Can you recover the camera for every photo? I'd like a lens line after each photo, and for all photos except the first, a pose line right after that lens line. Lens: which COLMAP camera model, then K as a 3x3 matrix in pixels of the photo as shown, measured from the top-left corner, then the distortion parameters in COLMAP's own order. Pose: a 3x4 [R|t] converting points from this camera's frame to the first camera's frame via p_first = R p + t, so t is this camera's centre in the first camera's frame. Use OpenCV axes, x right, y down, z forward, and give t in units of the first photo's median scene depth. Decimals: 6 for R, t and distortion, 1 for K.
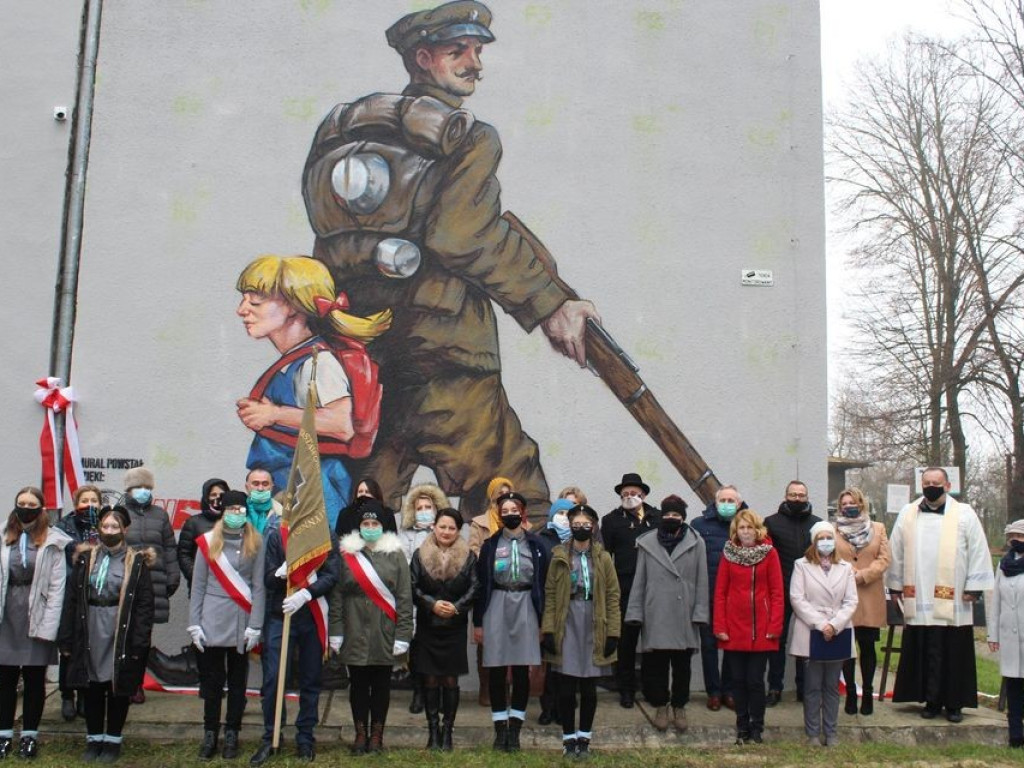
lens RADIAL K [[1160.3, 0, 513.0], [0, 1160.3, 369.2], [0, 0, 1]] dist [-0.086783, 0.000000]
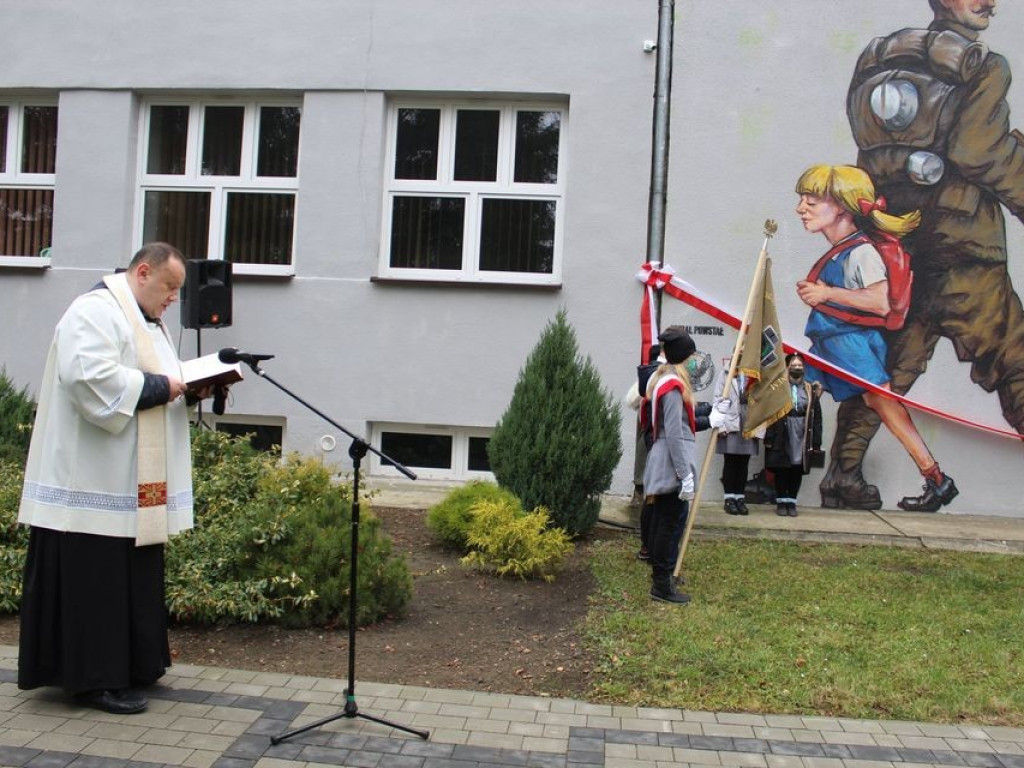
lens RADIAL K [[1023.7, 0, 481.7], [0, 1023.7, 394.7], [0, 0, 1]] dist [-0.102299, 0.000000]
pose [[0.986182, 0.029105, -0.163091, -0.383798], [-0.003814, 0.988175, 0.153284, -0.018589], [0.165623, -0.150544, 0.974631, -0.144237]]
